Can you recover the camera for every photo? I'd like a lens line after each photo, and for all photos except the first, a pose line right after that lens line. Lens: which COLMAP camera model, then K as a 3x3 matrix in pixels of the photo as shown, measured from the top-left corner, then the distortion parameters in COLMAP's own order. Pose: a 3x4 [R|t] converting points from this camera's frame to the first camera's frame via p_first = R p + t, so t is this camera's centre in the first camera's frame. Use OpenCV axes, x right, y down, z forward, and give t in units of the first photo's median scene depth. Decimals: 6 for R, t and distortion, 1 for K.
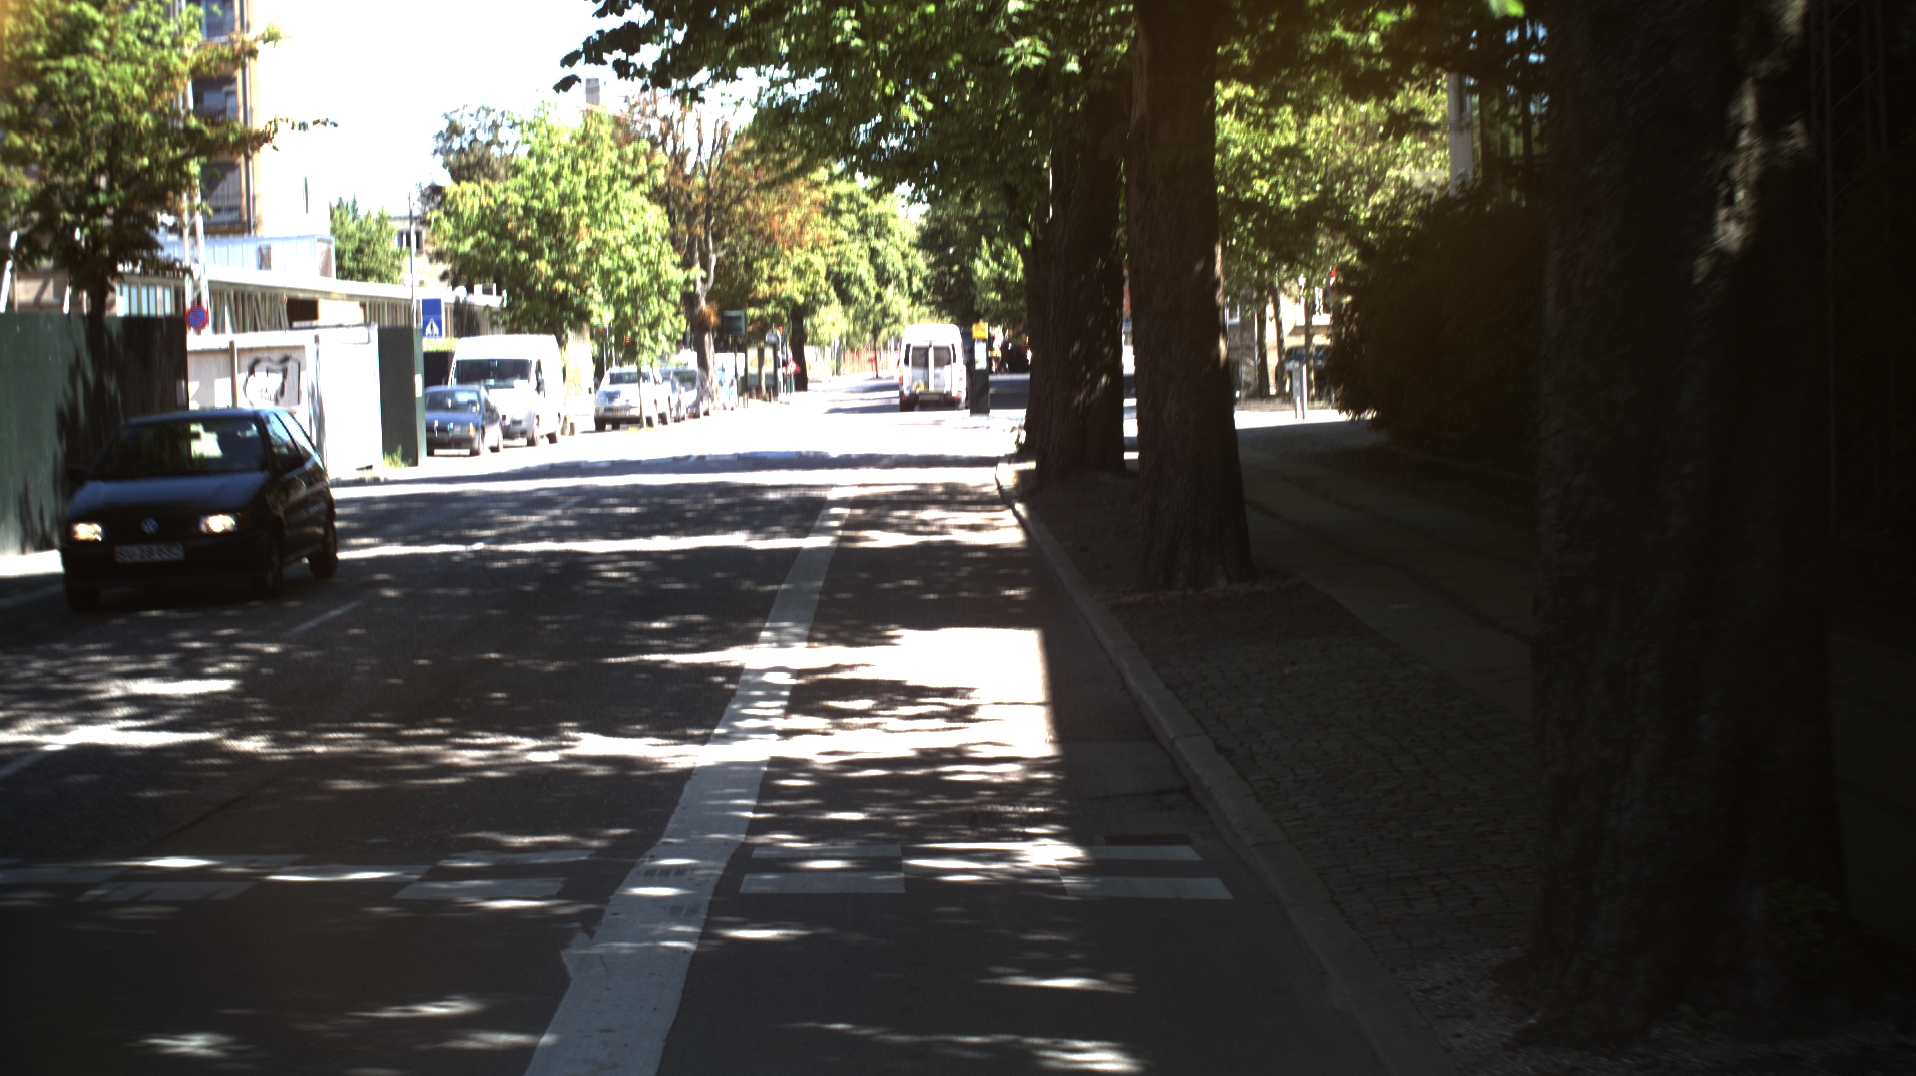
lens RADIAL K [[3492.6, 0, 958.0], [0, 3492.6, 538.0], [0, 0, 1]] dist [-0.247466, 0.269814]
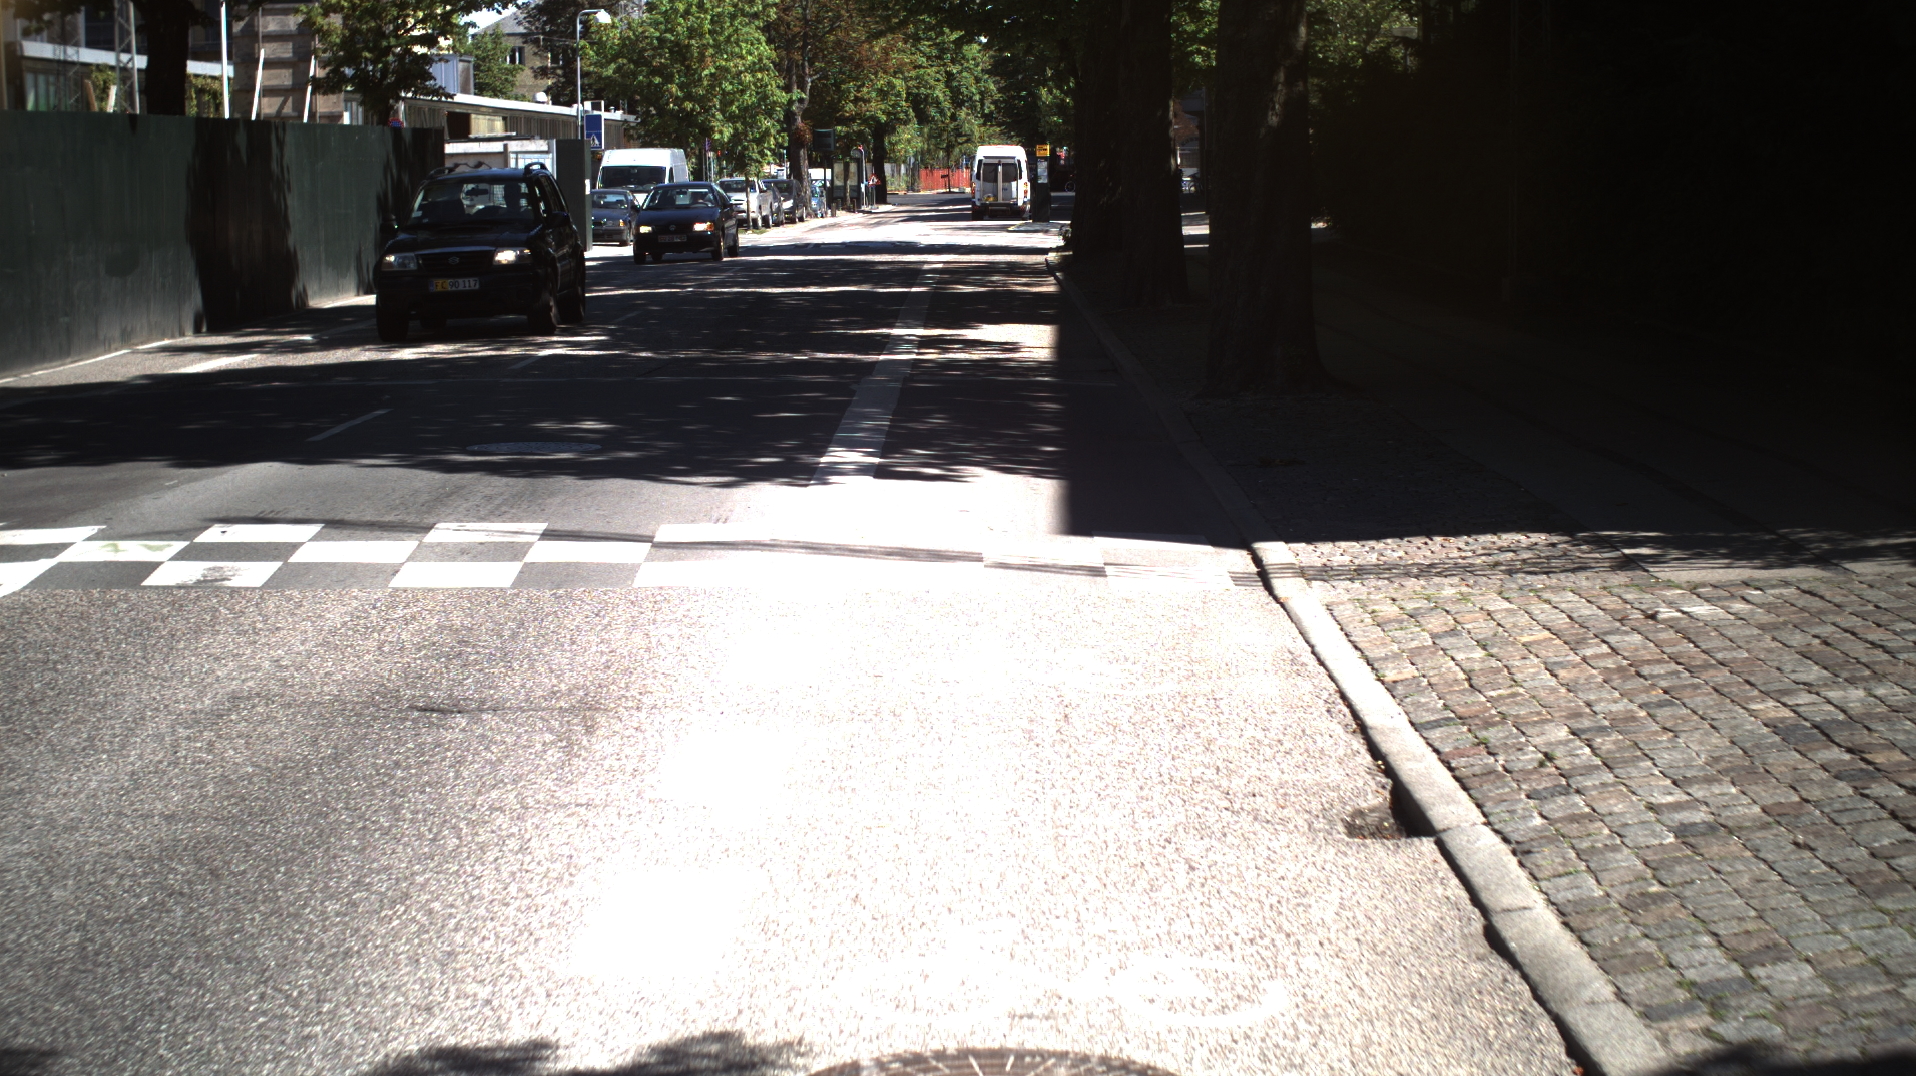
lens RADIAL K [[3492.6, 0, 958.0], [0, 3492.6, 538.0], [0, 0, 1]] dist [-0.247466, 0.269814]
pose [[0.999643, 0.019732, -0.018038, 0.001823], [-0.018770, 0.998468, 0.052042, 0.011092], [0.019038, -0.051685, 0.998482, -0.186382]]
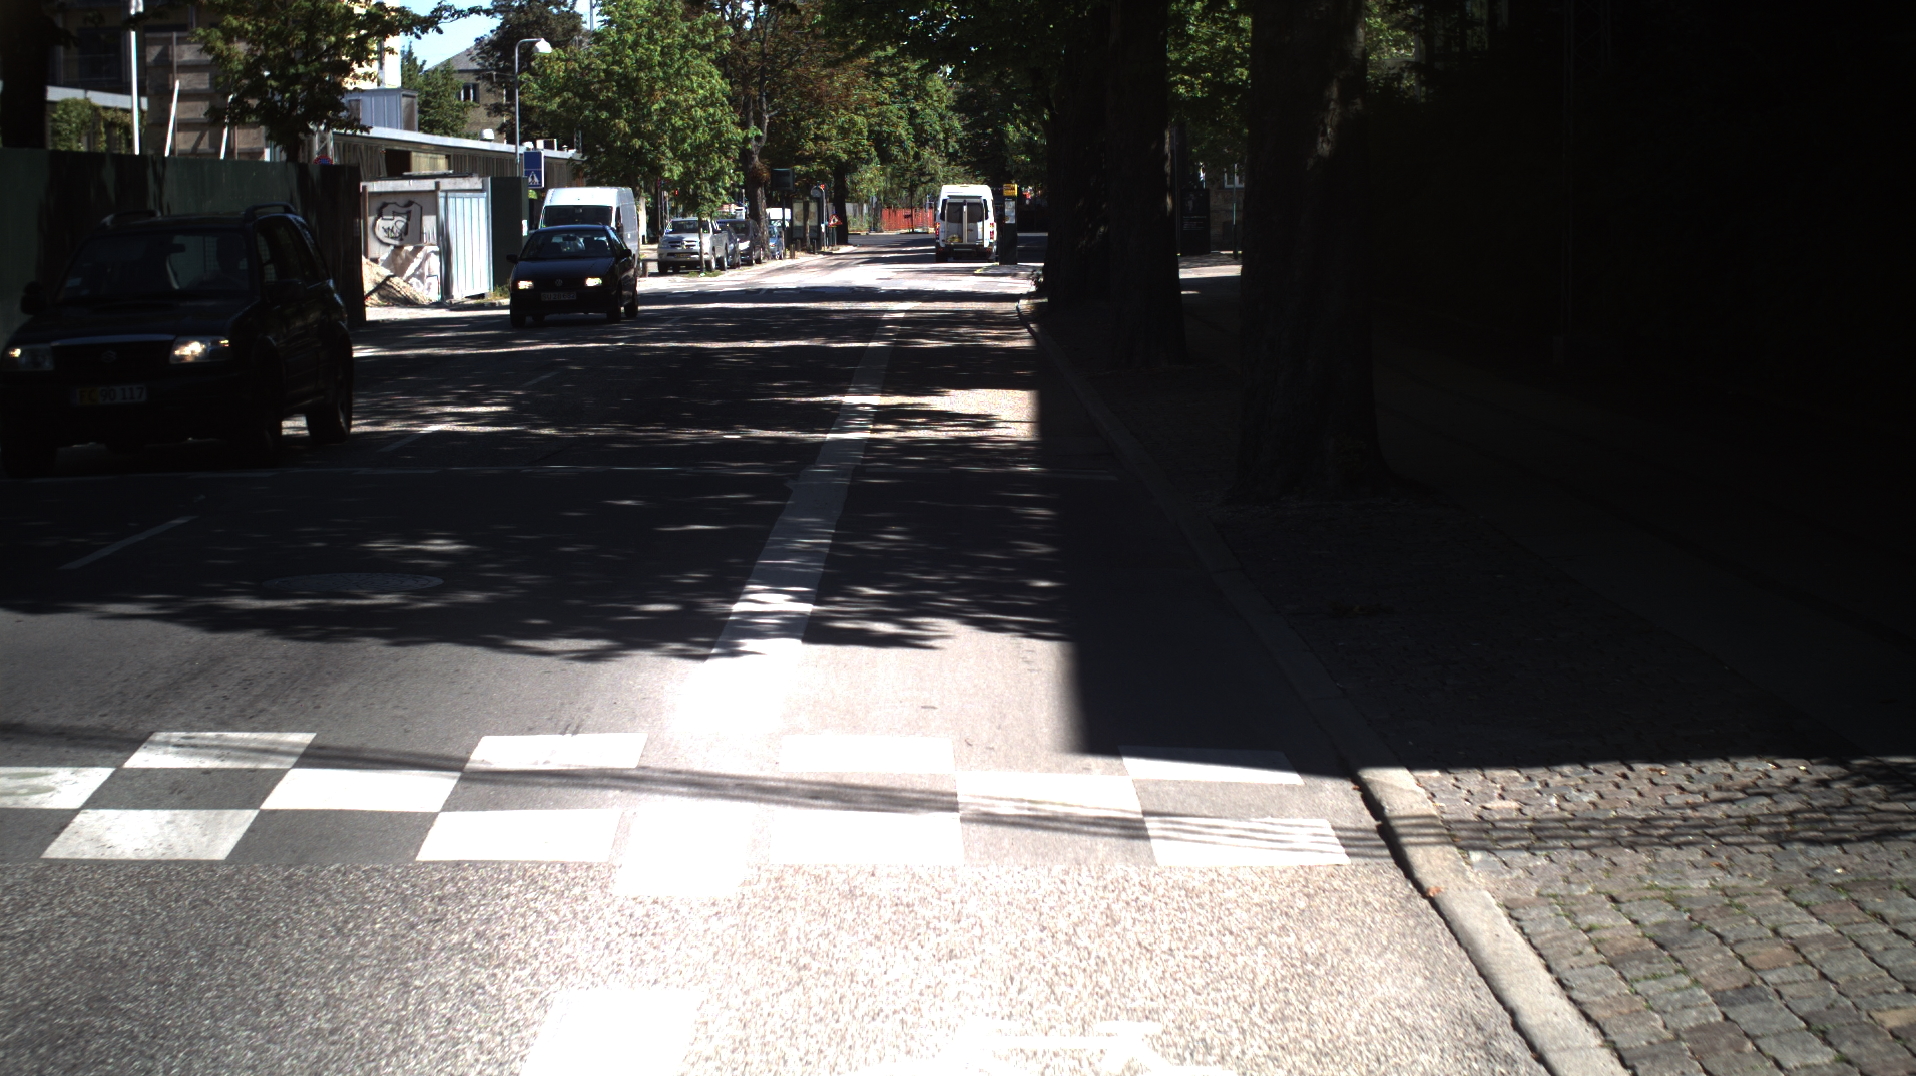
lens RADIAL K [[3492.6, 0, 958.0], [0, 3492.6, 538.0], [0, 0, 1]] dist [-0.247466, 0.269814]
pose [[0.999780, 0.019475, -0.007785, 0.000624], [-0.019145, 0.998996, 0.040504, 0.007708], [0.008566, -0.040346, 0.999149, -0.124358]]
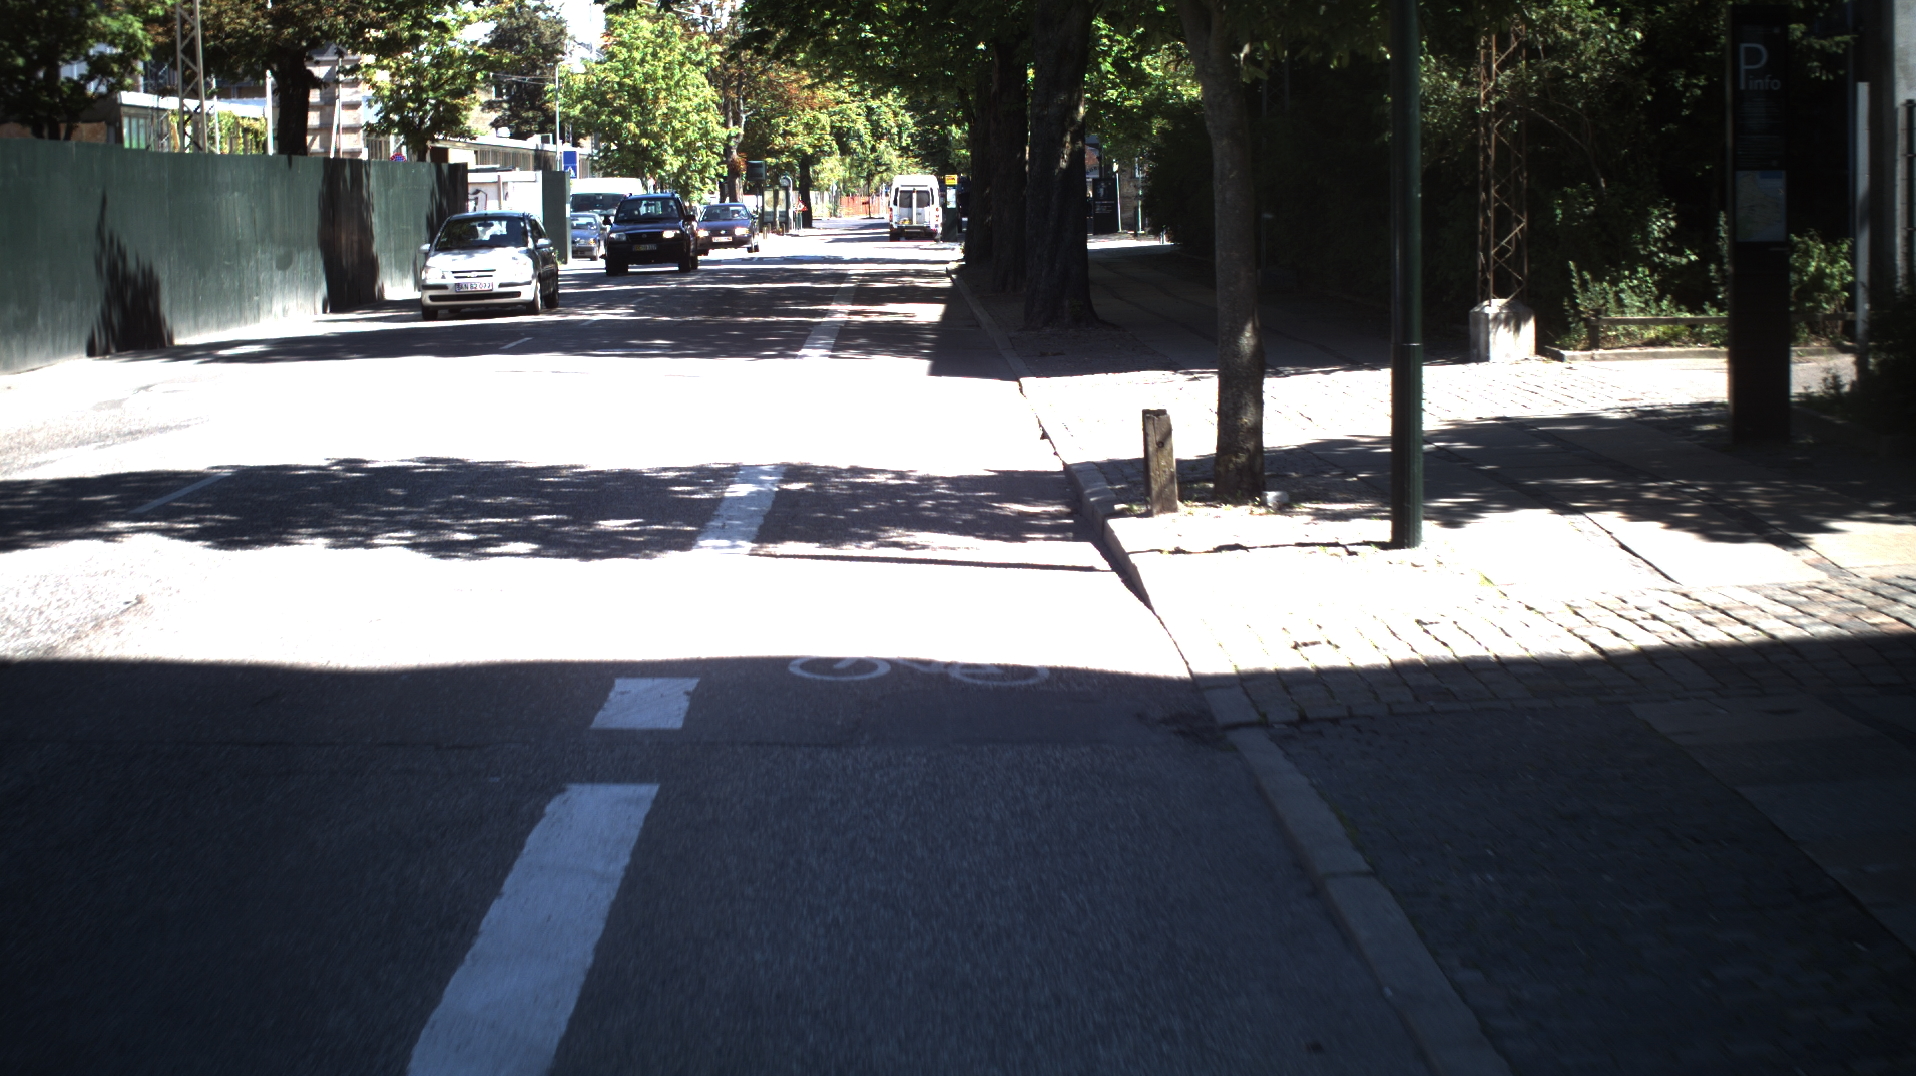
lens RADIAL K [[3492.6, 0, 958.0], [0, 3492.6, 538.0], [0, 0, 1]] dist [-0.247466, 0.269814]
pose [[0.999839, 0.017378, 0.004392, 0.006176], [-0.017553, 0.998889, 0.043733, 0.021559], [-0.003627, -0.043803, 0.999034, -0.374326]]
